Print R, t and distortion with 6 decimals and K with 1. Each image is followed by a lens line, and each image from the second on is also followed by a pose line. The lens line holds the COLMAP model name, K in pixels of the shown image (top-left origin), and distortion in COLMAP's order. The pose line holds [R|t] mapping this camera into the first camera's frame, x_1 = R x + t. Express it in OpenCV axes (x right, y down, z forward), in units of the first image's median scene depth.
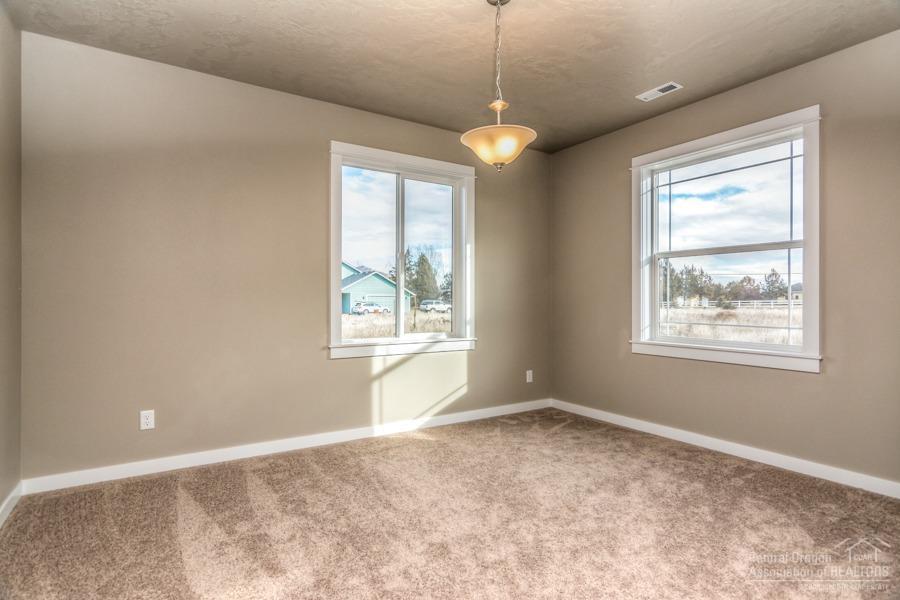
lens RADIAL K [[469.0, 0, 450.0], [0, 469.0, 302.2], [0, 0, 1]] dist [0.000476, -0.001191]
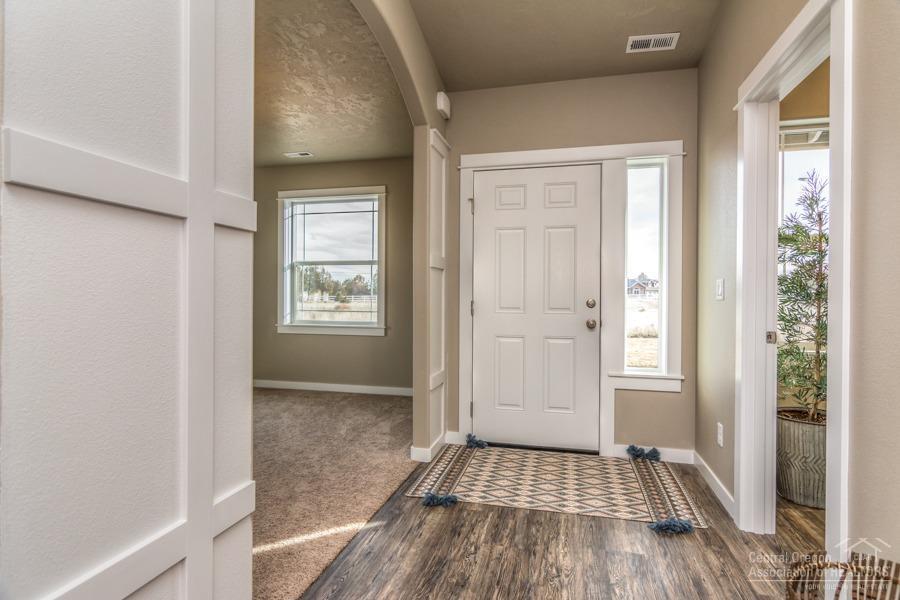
lens RADIAL K [[469.0, 0, 451.4], [0, 469.0, 298.1], [0, 0, 1]] dist [0.000476, -0.001191]
pose [[0.725030, 0.001433, 0.688716, -0.191350], [-0.003393, 0.999993, 0.001491, 0.001272], [-0.688709, -0.003418, 0.725030, -0.350097]]
